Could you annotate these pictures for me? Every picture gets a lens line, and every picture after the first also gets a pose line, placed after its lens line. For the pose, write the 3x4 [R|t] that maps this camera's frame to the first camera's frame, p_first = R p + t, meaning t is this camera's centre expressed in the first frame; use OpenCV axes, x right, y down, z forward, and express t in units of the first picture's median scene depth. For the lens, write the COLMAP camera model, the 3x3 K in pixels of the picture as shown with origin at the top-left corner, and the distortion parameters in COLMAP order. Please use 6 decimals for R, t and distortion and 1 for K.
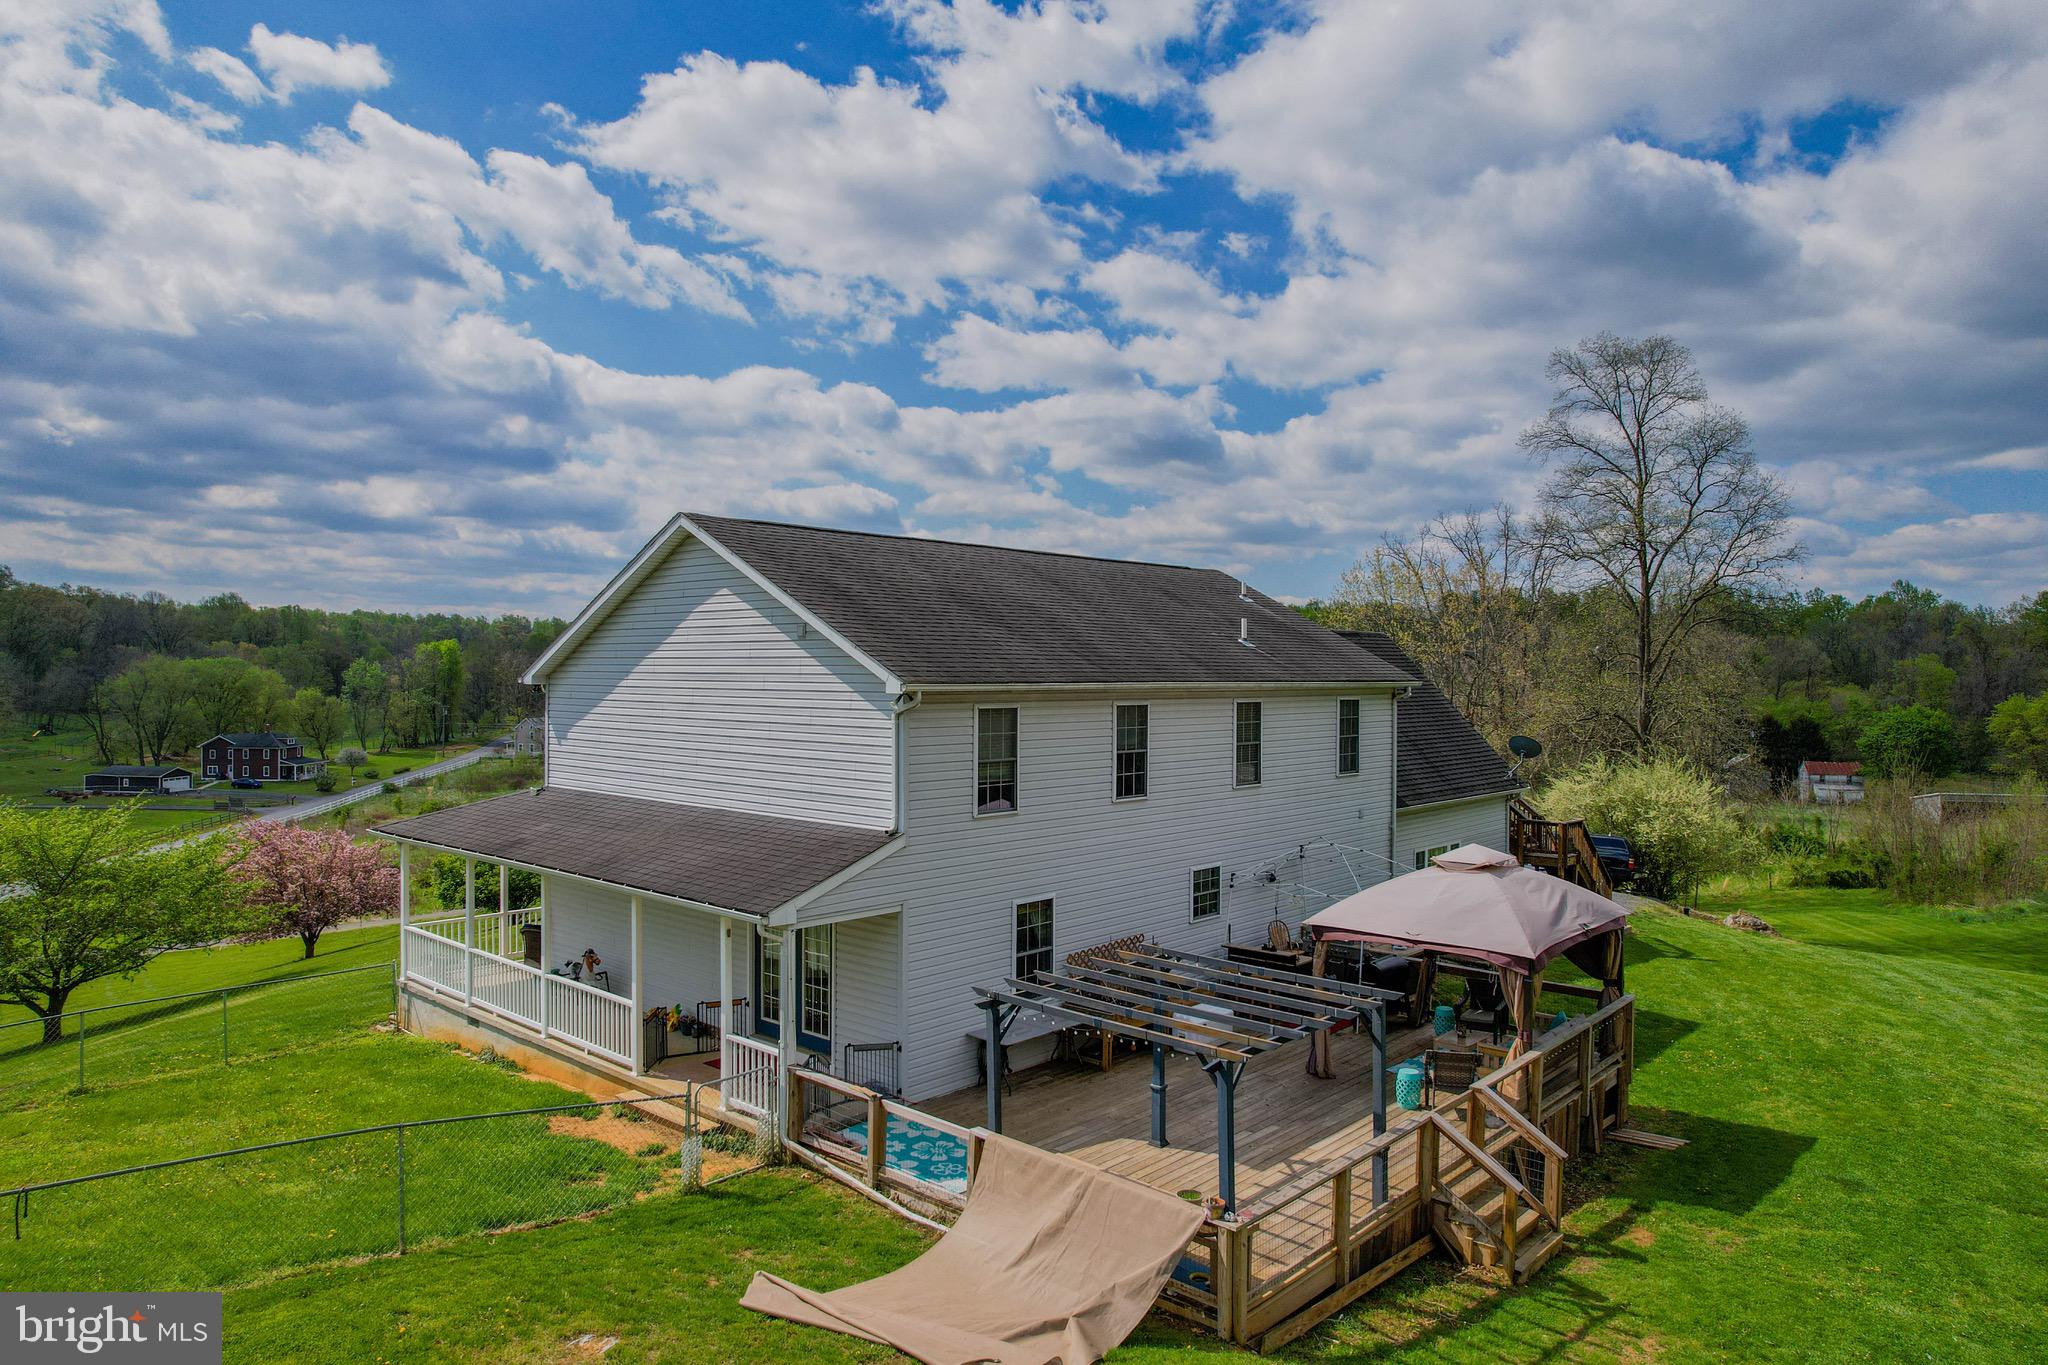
lens RADIAL K [[1338.3, 0, 1024.1], [0, 1338.3, 649.2], [0, 0, 1]] dist [-0.042399, 0.002371]
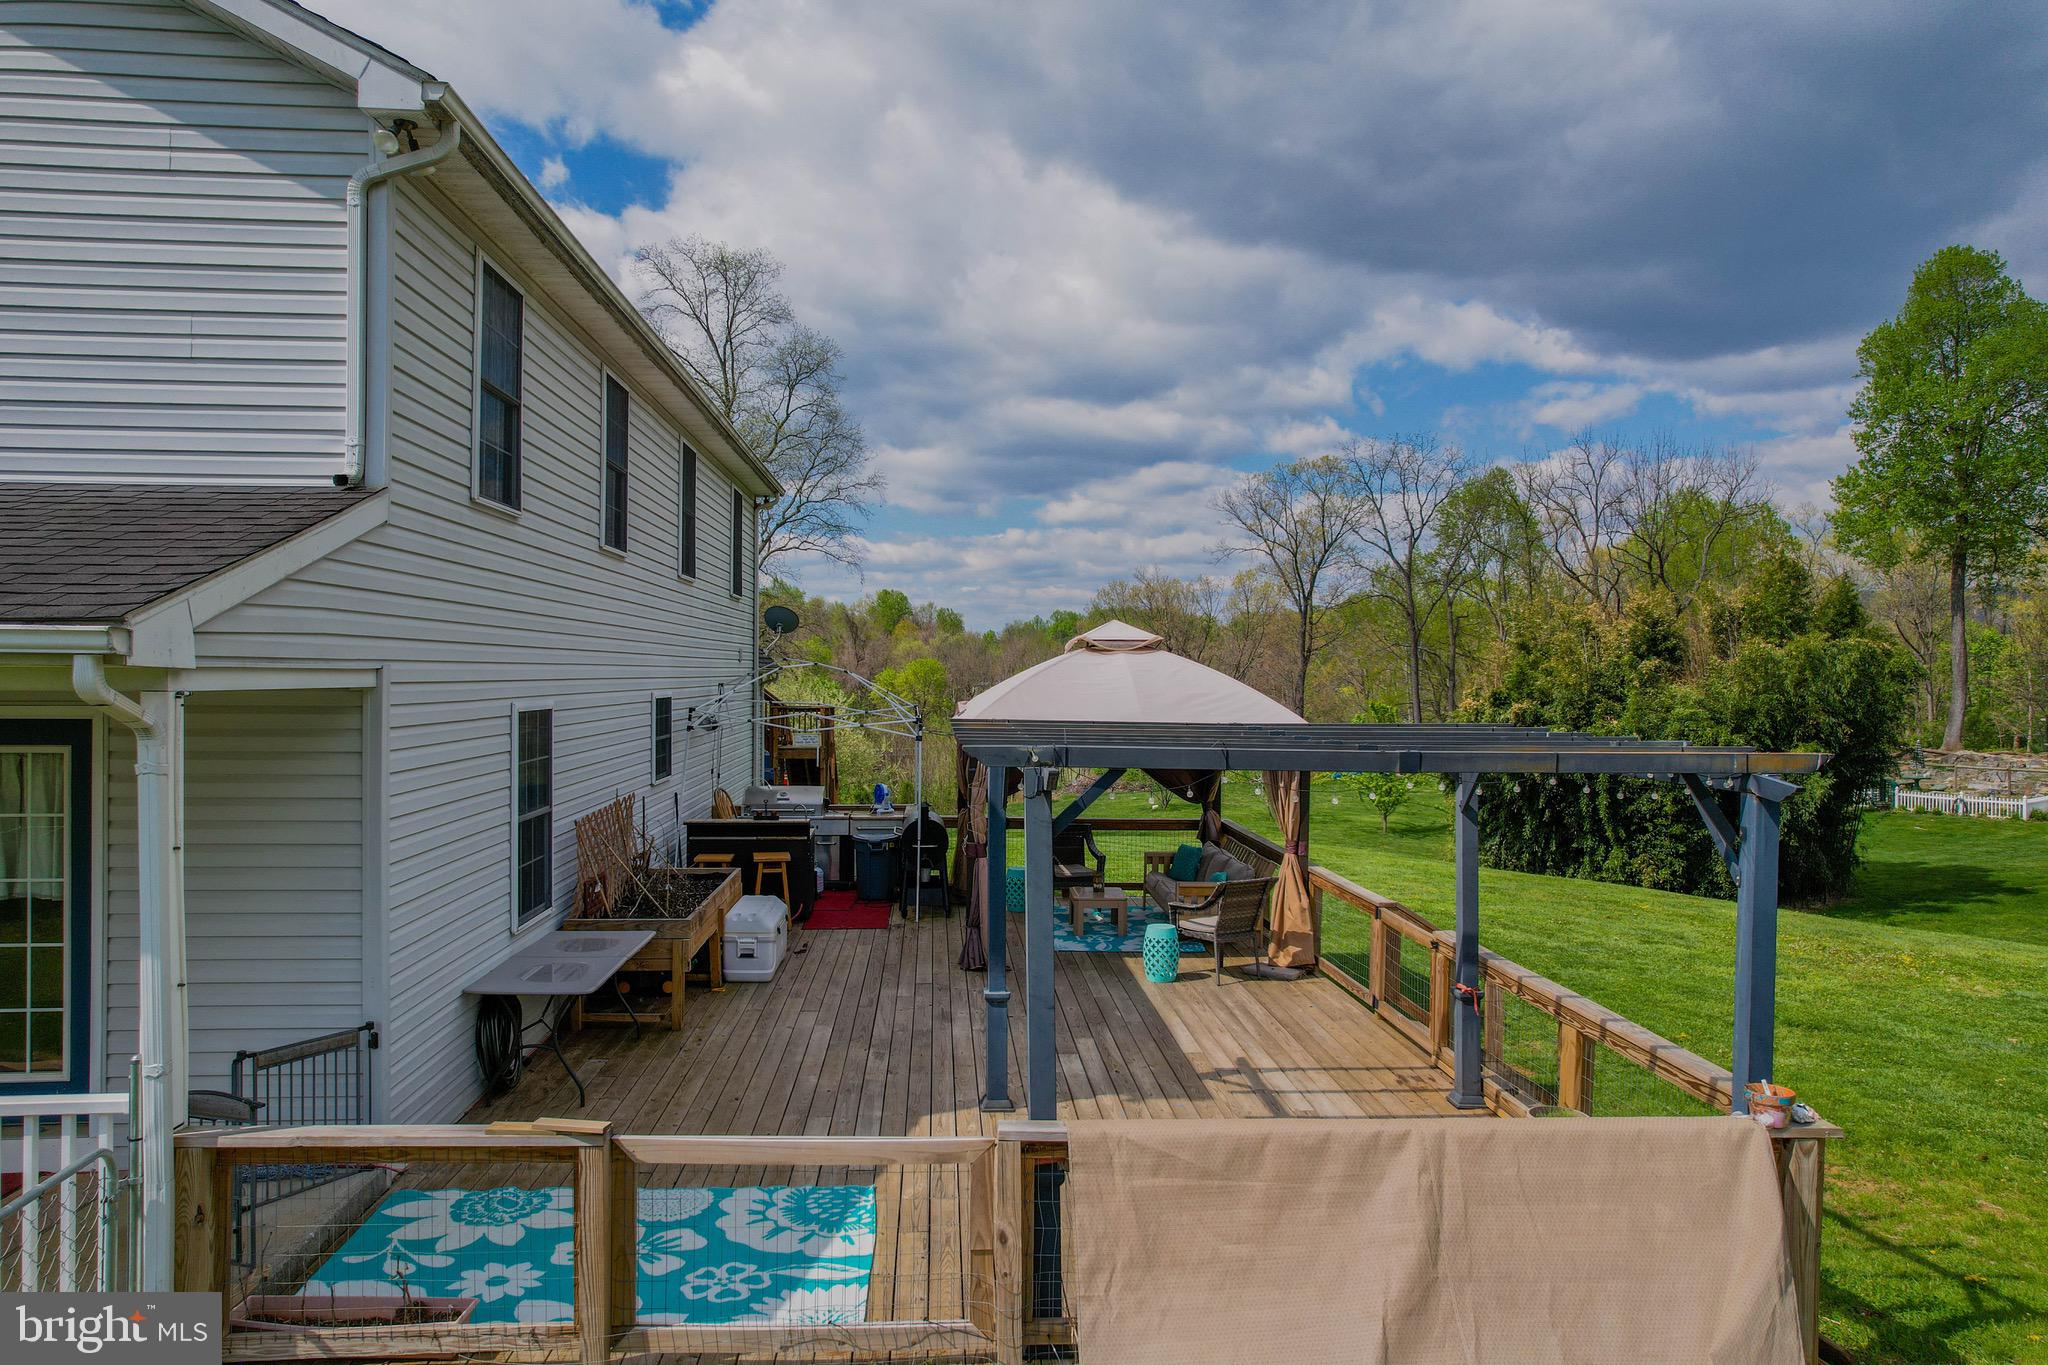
lens RADIAL K [[1339.2, 0, 1028.6], [0, 1339.2, 660.2], [0, 0, 1]] dist [-0.049923, 0.051037]
pose [[0.697337, 0.001130, 0.716742, -0.241467], [-0.007079, 0.999961, 0.005311, 0.188388], [-0.716708, -0.008777, 0.697318, 0.604642]]
